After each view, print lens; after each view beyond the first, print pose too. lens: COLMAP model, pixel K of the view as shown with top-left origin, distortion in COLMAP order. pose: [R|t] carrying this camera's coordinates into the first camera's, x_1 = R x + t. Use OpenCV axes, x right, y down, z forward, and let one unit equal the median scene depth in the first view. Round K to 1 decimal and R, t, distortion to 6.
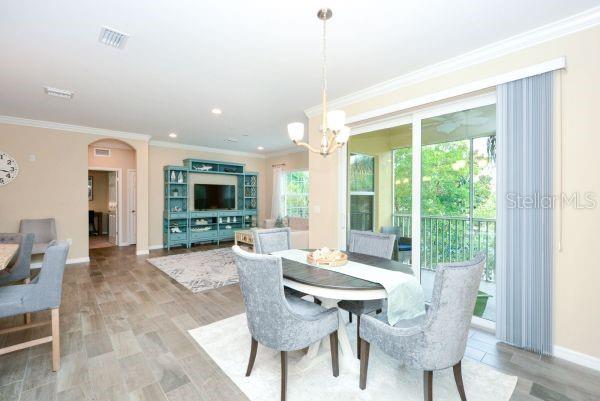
lens RADIAL K [[264.6, 0, 301.0], [0, 264.6, 197.8], [0, 0, 1]] dist [-0.005926, -0.001865]
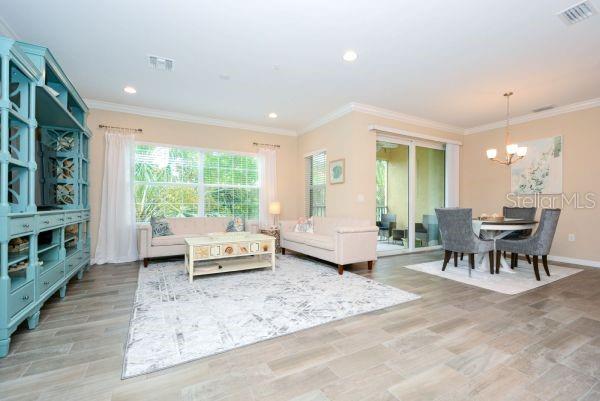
lens RADIAL K [[264.6, 0, 308.4], [0, 264.6, 200.9], [0, 0, 1]] dist [-0.005926, -0.001865]
pose [[0.222092, 0.006891, 0.975001, -0.650125], [-0.000634, 0.999976, -0.006923, 0.040544], [-0.975026, 0.000919, 0.222091, 0.601762]]
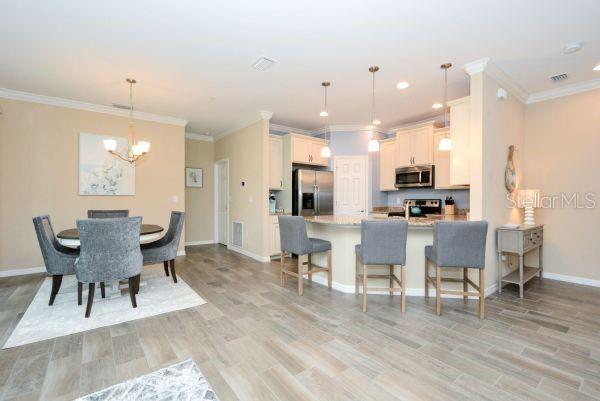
lens RADIAL K [[264.6, 0, 296.7], [0, 264.6, 198.5], [0, 0, 1]] dist [-0.005926, -0.001865]
pose [[-0.995543, -0.002623, 0.094277, -0.341343], [-0.002839, 0.999994, -0.002157, 0.025184], [-0.094271, -0.002415, -0.995544, 0.777747]]
